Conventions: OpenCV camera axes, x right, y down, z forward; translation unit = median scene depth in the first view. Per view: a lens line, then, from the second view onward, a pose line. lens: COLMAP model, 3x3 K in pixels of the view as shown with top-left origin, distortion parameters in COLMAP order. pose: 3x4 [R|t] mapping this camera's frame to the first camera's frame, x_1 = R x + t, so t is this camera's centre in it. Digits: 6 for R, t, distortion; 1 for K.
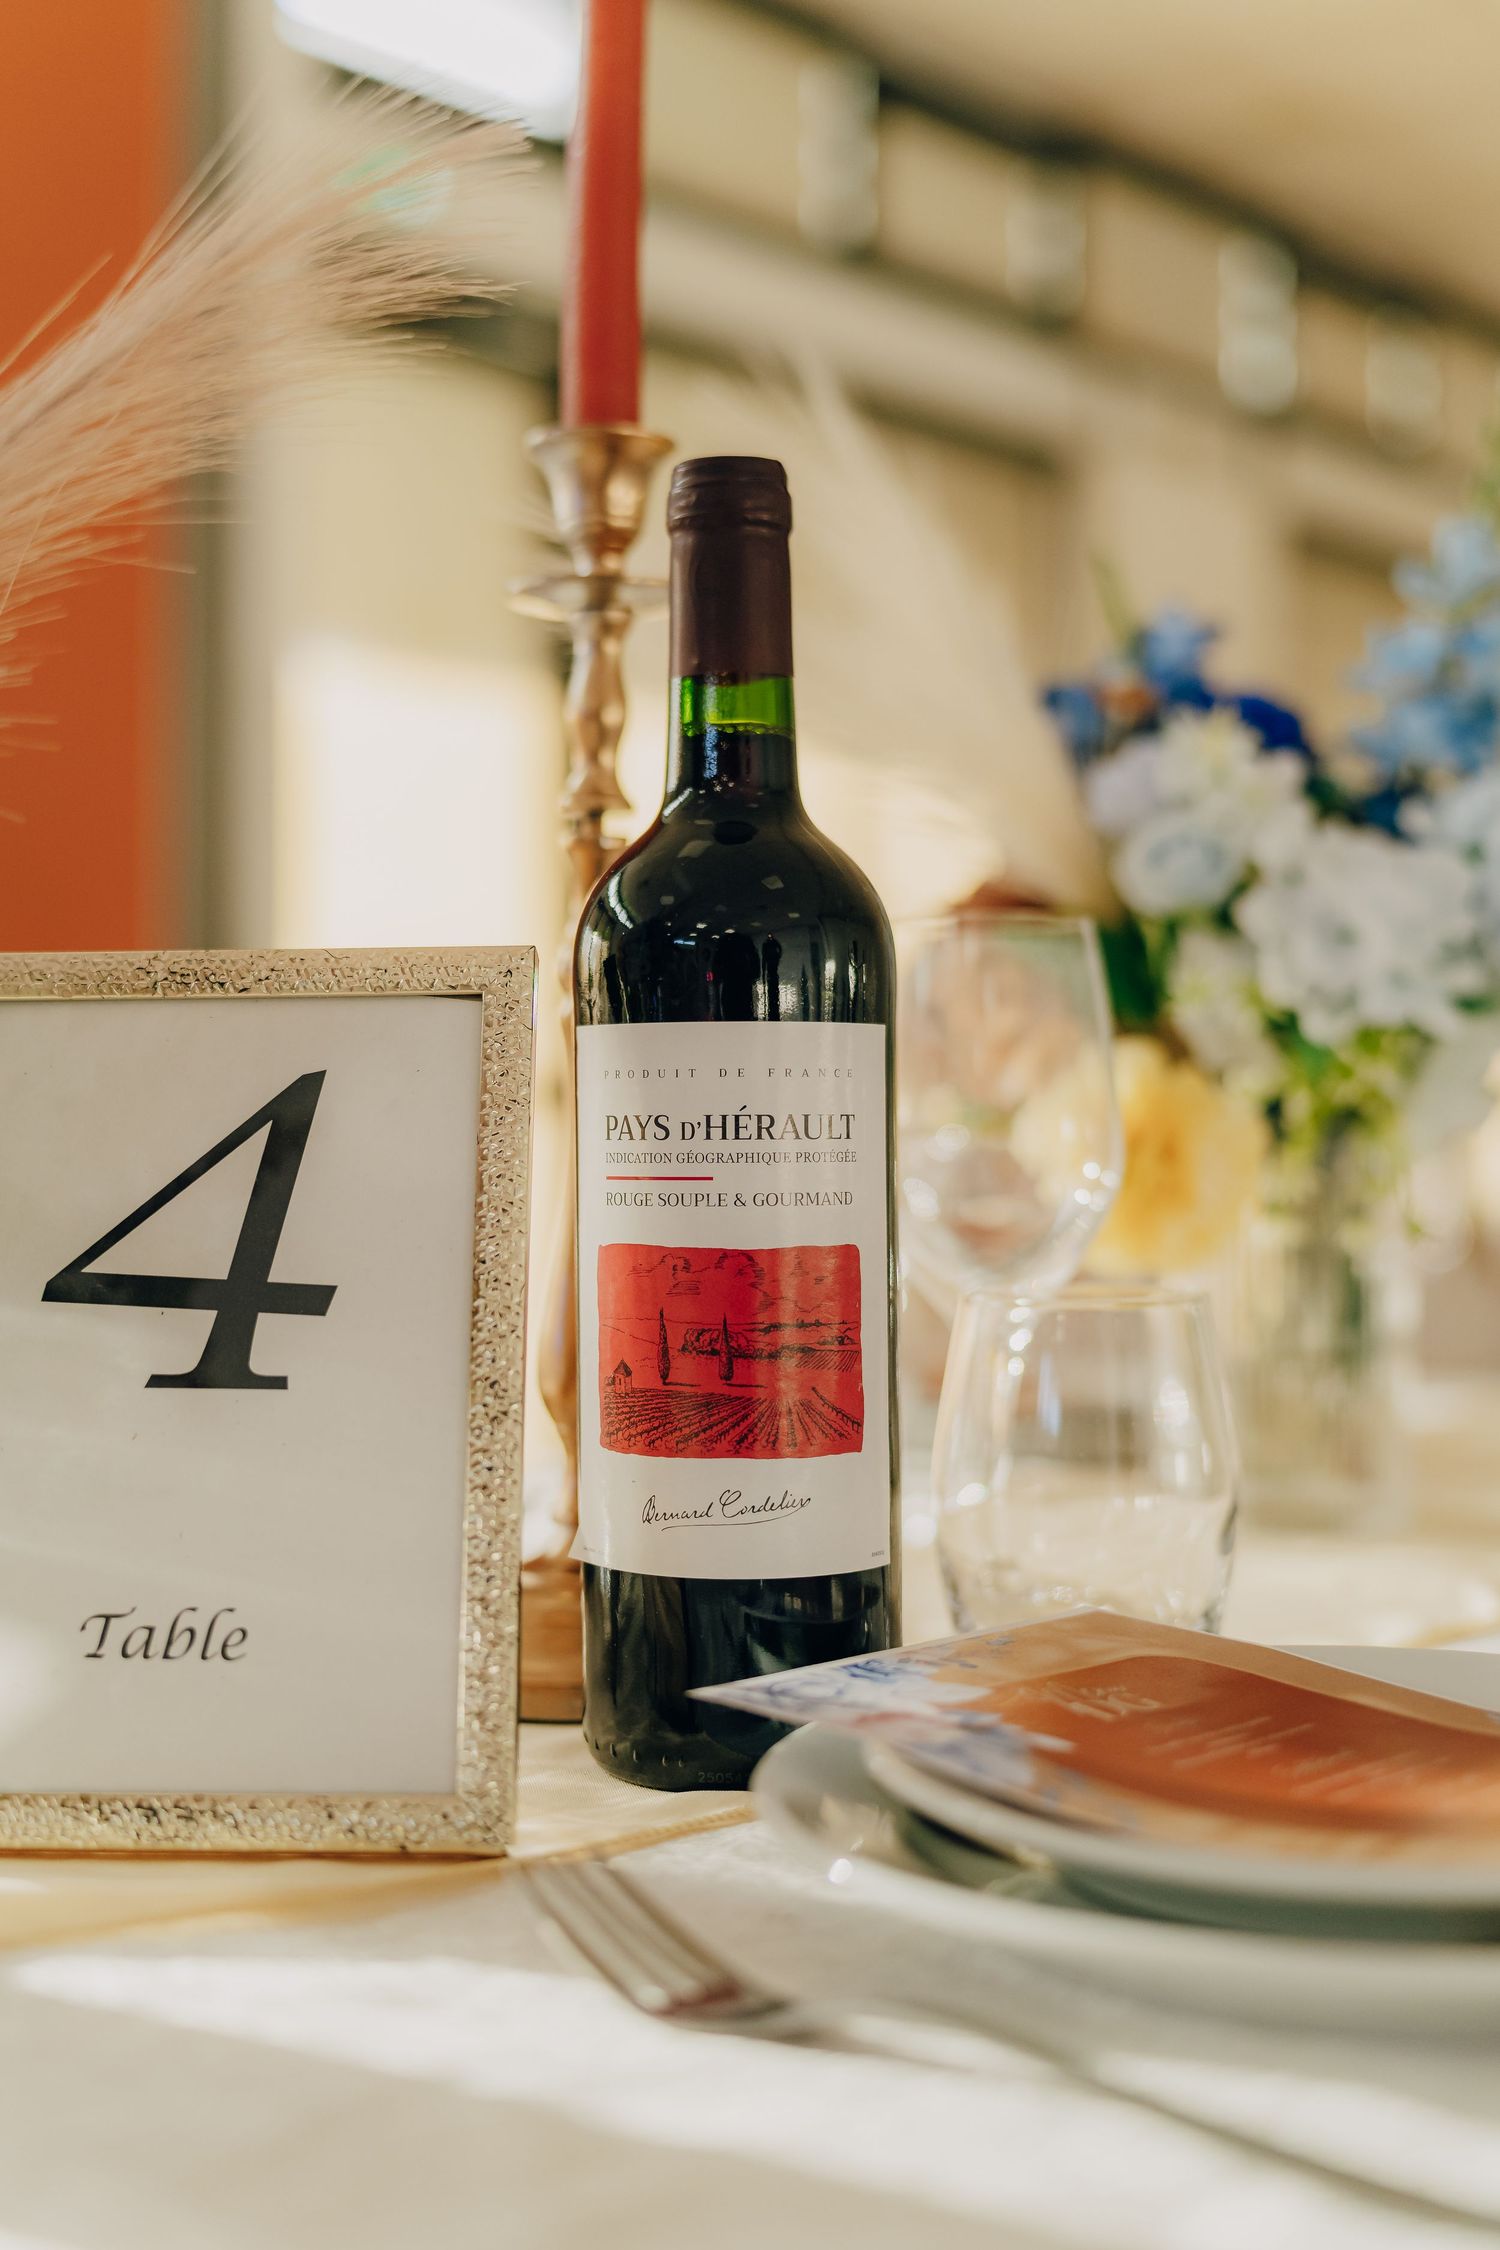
lens RADIAL K [[2427.6, 0, 750.0], [0, 2427.6, 1125.0], [0, 0, 1]] dist [-0.000371, -0.021190]
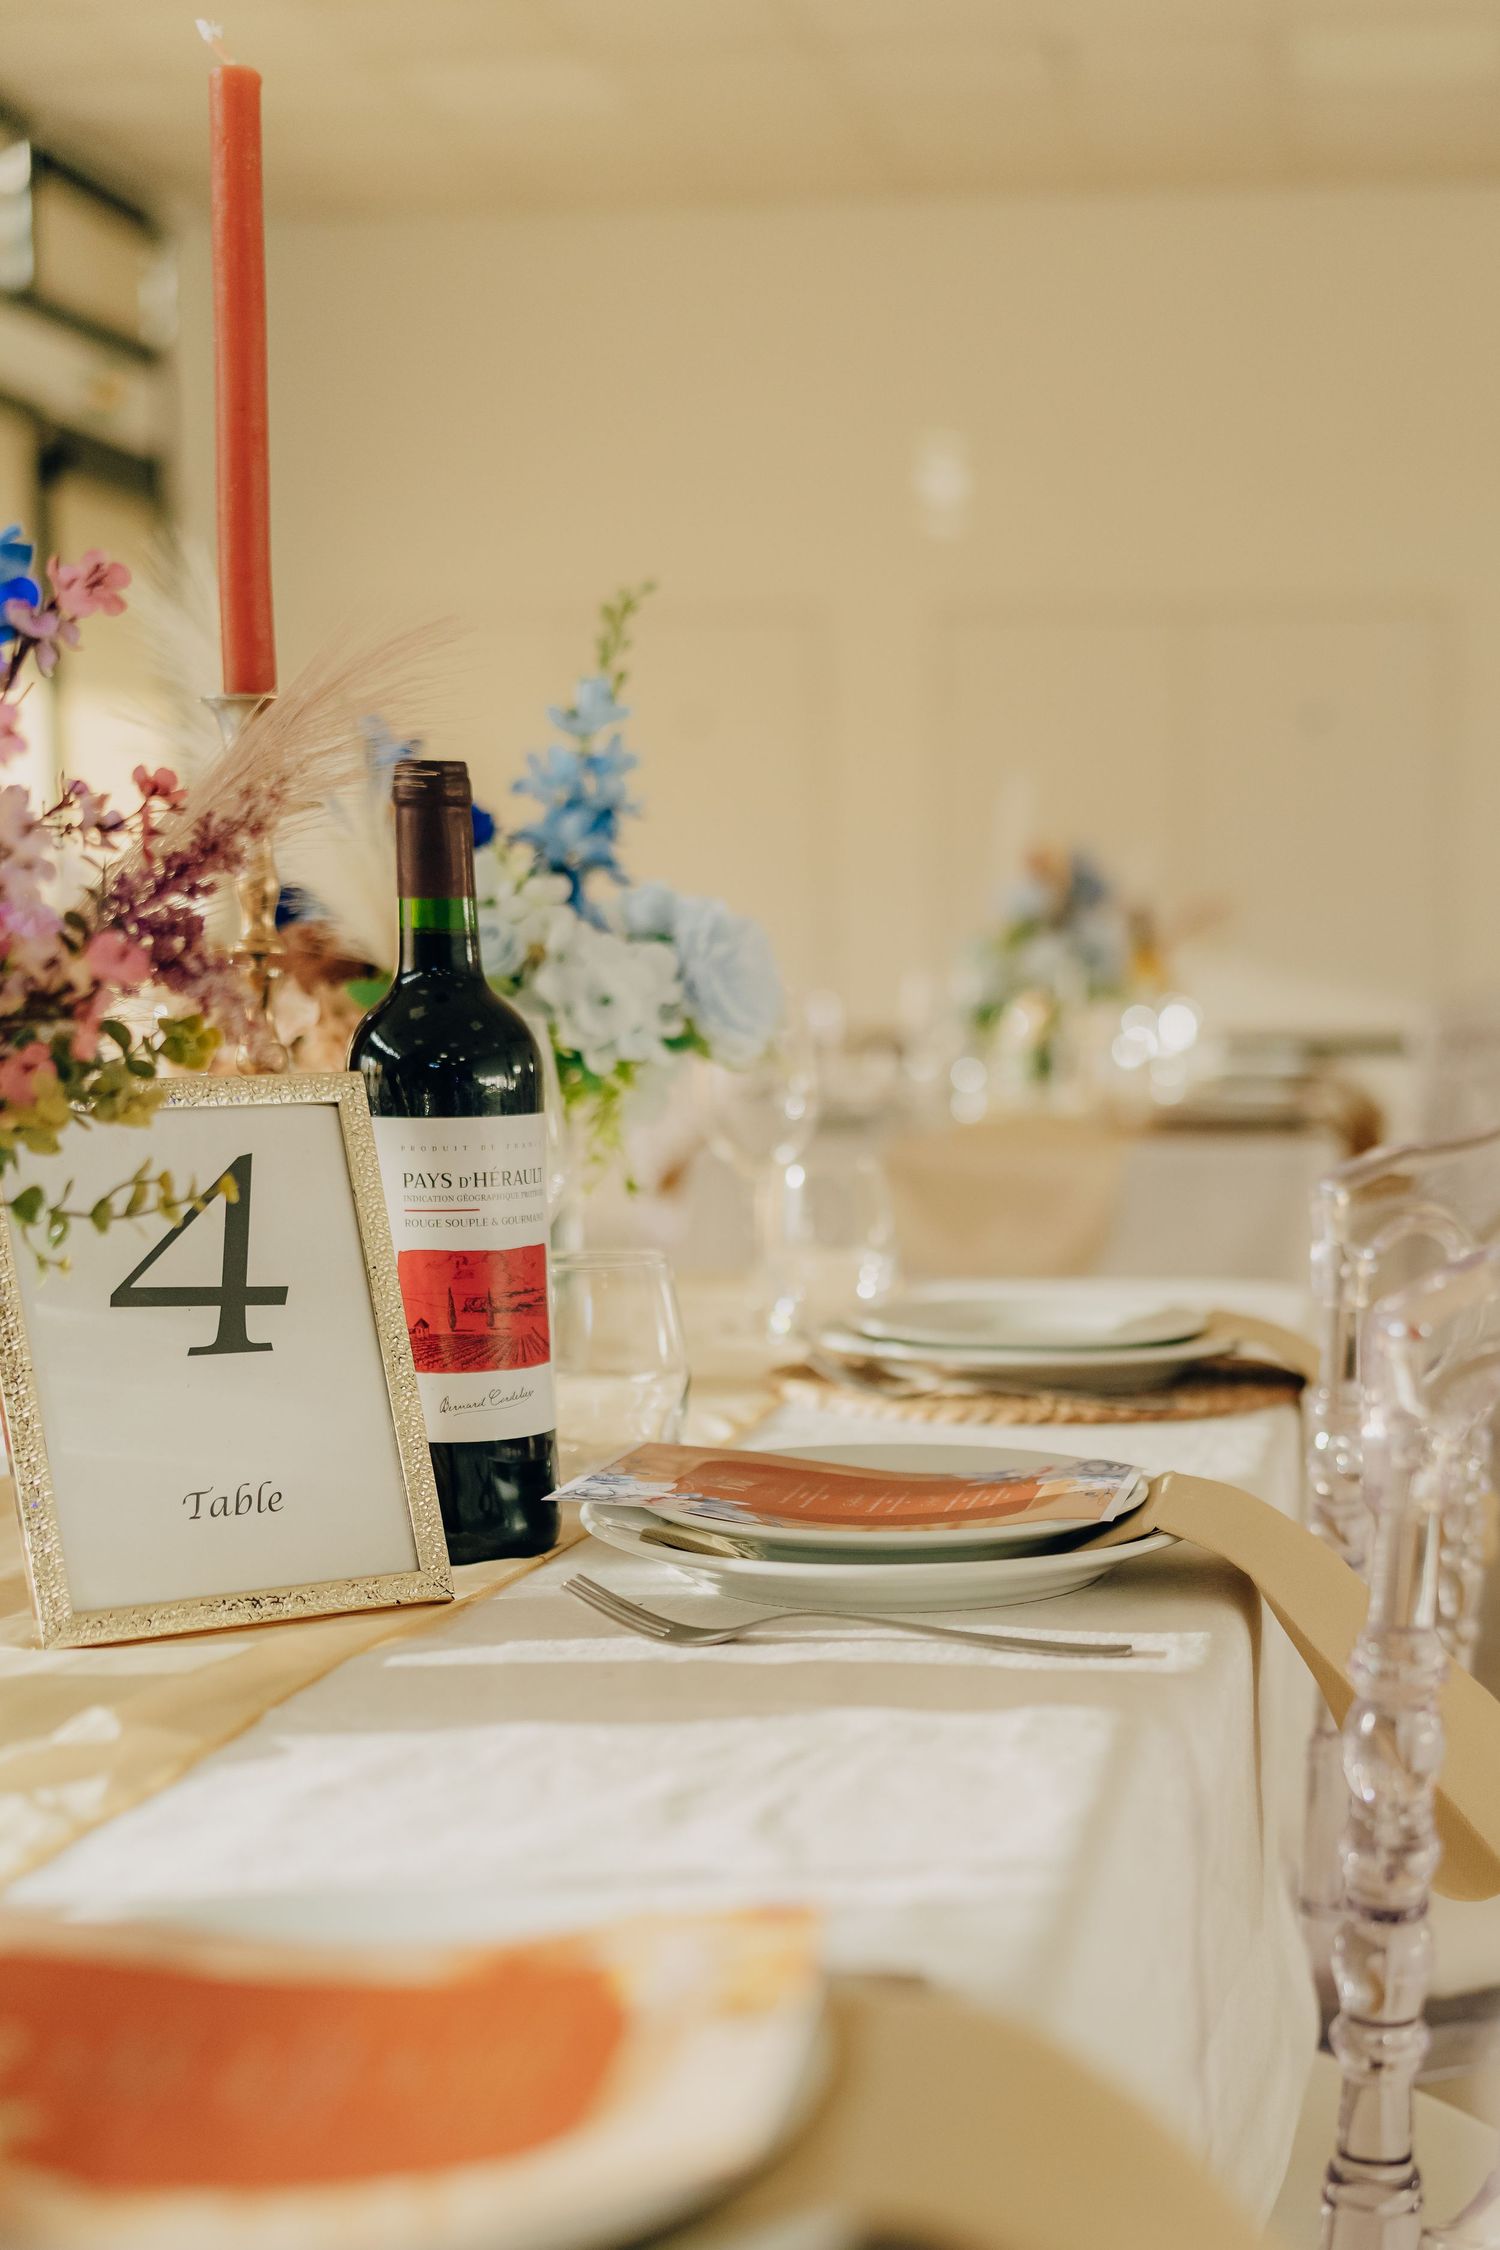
lens RADIAL K [[2235.9, 0, 750.0], [0, 2235.9, 1125.0], [0, 0, 1]] dist [0.069223, 0.002395]
pose [[0.885444, -0.026103, 0.464013, -0.577591], [0.008964, 0.999195, 0.039103, -0.097666], [-0.464660, -0.030464, 0.884965, -0.486327]]
